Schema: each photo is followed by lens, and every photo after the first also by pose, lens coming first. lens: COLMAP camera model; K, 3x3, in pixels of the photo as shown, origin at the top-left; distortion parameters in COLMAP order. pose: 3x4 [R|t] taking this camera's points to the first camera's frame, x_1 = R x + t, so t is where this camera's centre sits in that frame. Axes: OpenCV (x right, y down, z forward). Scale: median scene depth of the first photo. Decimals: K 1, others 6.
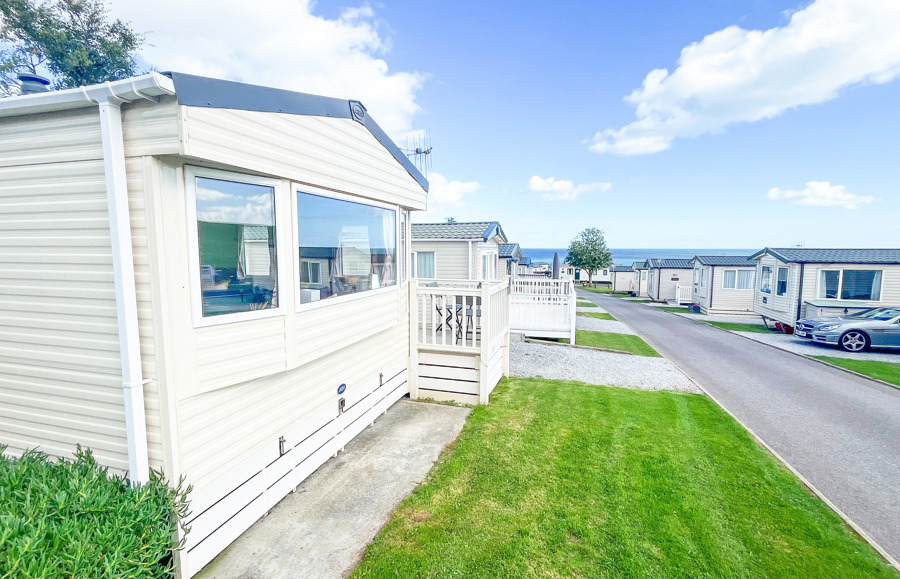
lens RADIAL K [[418.9, 0, 450.0], [0, 418.9, 289.5], [0, 0, 1]] dist [0.002273, 0.000089]
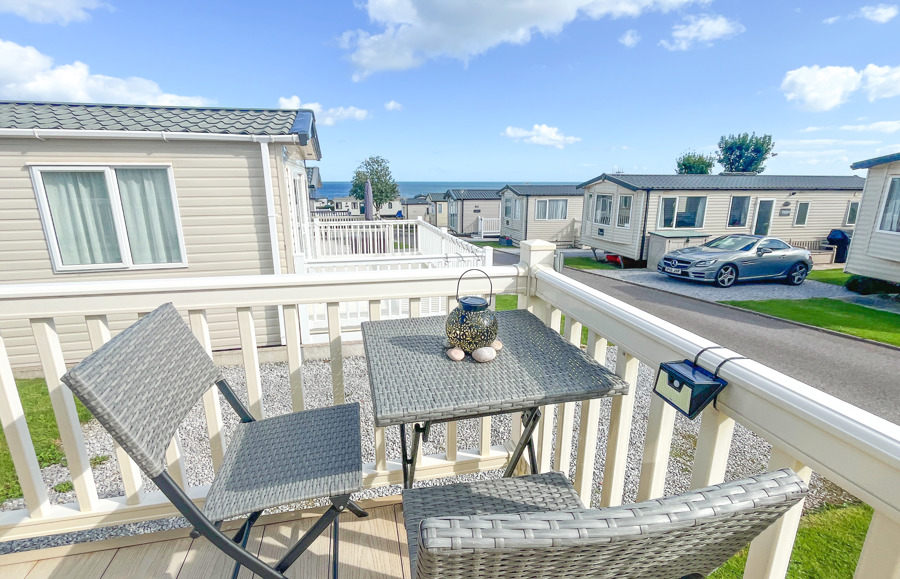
lens RADIAL K [[418.9, 0, 450.0], [0, 418.9, 289.5], [0, 0, 1]] dist [0.002273, 0.000089]
pose [[0.865364, -0.127120, 0.484754, -0.008135], [0.050816, 0.984566, 0.167473, -0.024864], [-0.498562, -0.120291, 0.858467, 0.400257]]
